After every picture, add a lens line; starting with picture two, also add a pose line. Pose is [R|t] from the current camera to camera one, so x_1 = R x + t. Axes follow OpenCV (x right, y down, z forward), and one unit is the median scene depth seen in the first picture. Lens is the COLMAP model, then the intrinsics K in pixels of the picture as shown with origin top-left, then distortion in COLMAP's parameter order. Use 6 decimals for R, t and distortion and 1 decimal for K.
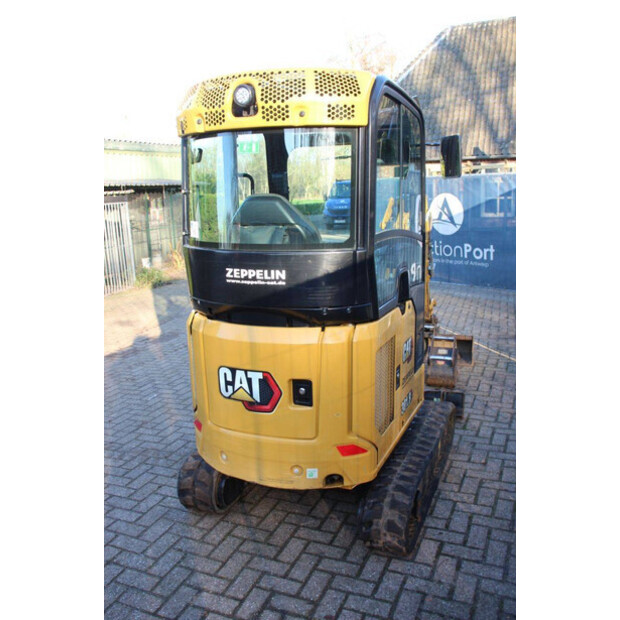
lens RADIAL K [[587.5, 0, 309.9], [0, 587.5, 311.1], [0, 0, 1]] dist [-0.063590, 0.000000]
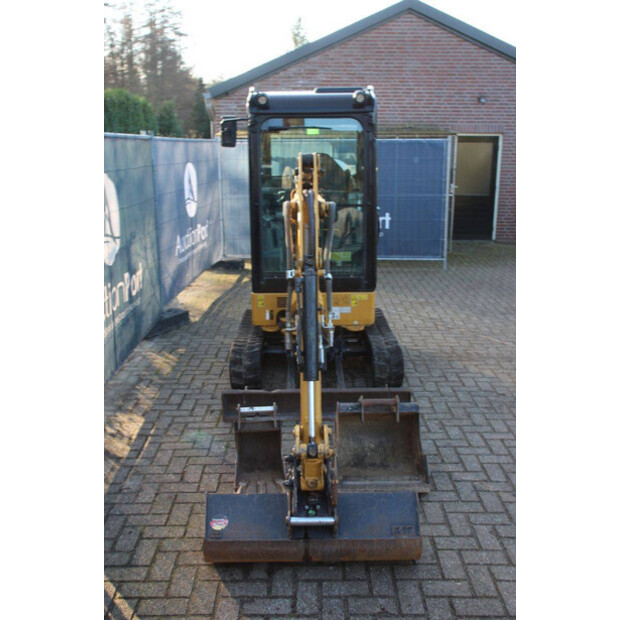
lens RADIAL K [[648.8, 0, 307.8], [0, 648.8, 311.5], [0, 0, 1]] dist [-0.032290, 0.000000]
pose [[-0.925217, 0.122060, -0.359271, 0.779197], [-0.051156, 0.898075, 0.436856, -0.651038], [0.375975, 0.422566, -0.824670, 2.923412]]
